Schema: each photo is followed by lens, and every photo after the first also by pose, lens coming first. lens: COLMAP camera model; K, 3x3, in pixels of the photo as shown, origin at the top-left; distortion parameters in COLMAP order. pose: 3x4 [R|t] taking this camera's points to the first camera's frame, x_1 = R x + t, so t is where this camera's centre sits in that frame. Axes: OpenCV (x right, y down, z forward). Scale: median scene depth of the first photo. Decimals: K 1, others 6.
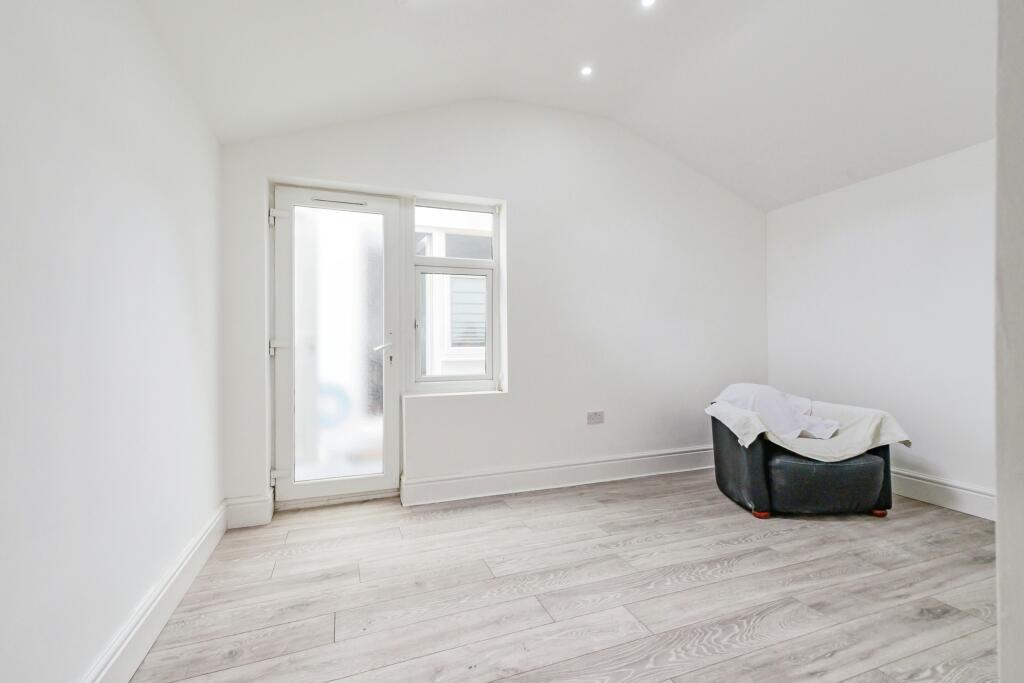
lens RADIAL K [[460.5, 0, 512.0], [0, 460.5, 341.5], [0, 0, 1]] dist [0.012903, 0.000386]
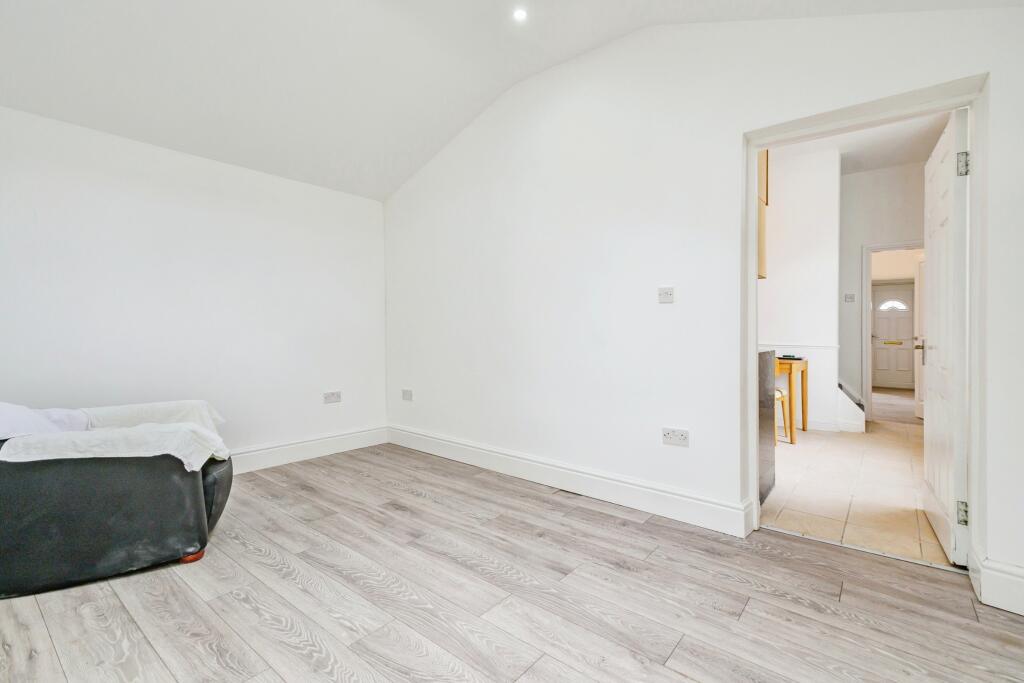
lens RADIAL K [[460.5, 0, 512.0], [0, 460.5, 341.5], [0, 0, 1]] dist [0.012903, 0.000386]
pose [[-0.508375, -0.012746, 0.861042, -0.507515], [-0.010228, 0.999909, 0.008763, 0.009387], [-0.861075, -0.004352, -0.508459, 1.228875]]
